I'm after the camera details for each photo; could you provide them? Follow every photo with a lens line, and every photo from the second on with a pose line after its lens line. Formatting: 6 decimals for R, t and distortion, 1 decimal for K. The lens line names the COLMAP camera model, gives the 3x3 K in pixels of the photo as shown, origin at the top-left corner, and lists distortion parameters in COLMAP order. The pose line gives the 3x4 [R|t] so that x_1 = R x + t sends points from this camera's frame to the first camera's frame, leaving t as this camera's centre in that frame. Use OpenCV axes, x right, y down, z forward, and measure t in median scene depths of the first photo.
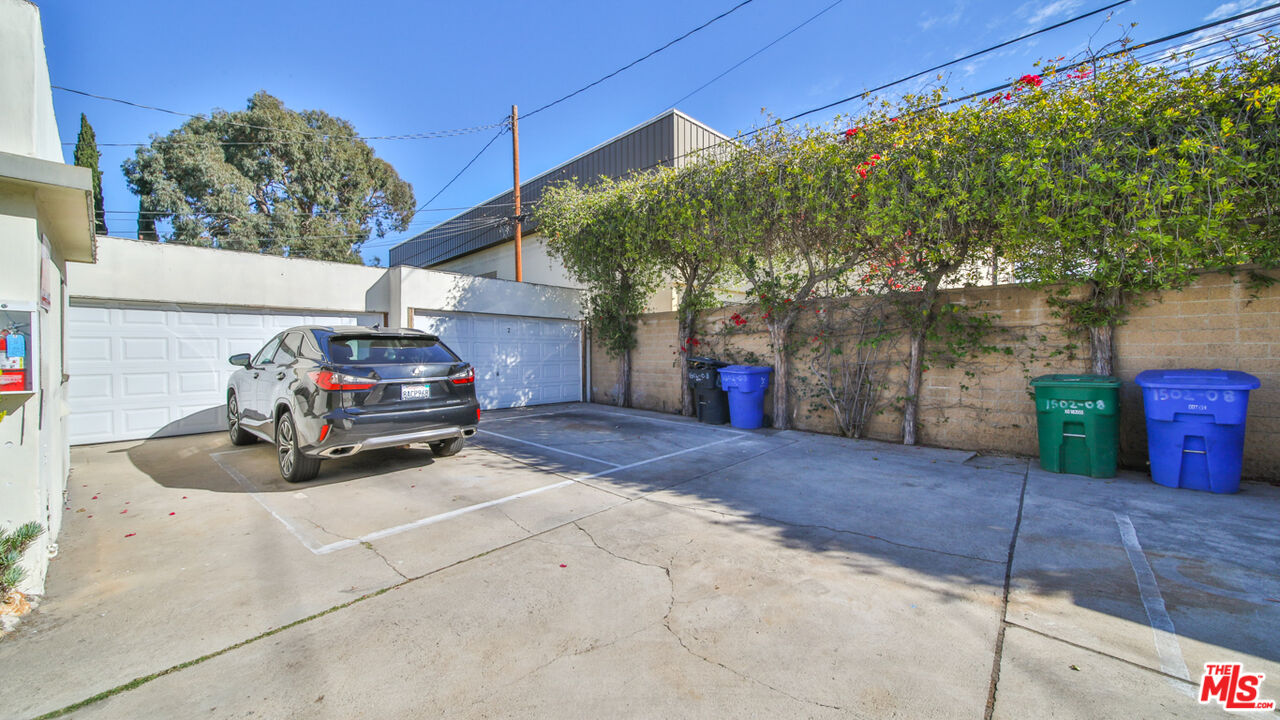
lens RADIAL K [[473.7, 0, 637.8], [0, 473.7, 356.8], [0, 0, 1]] dist [0.003462, -0.002303]
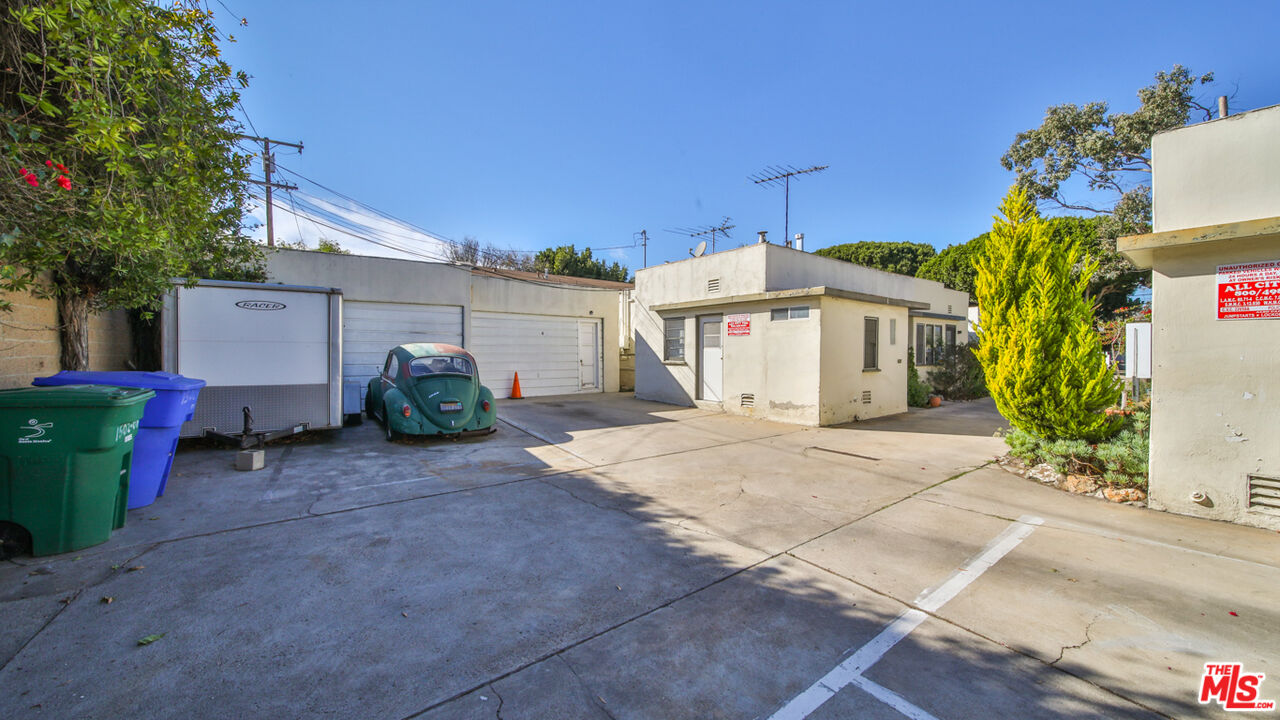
lens RADIAL K [[473.7, 0, 637.8], [0, 473.7, 356.8], [0, 0, 1]] dist [0.003462, -0.002303]
pose [[-0.983025, -0.007829, 0.183304, 0.095945], [-0.003480, 0.999705, 0.024036, -0.024942], [-0.183438, 0.022990, -0.982762, 2.059884]]
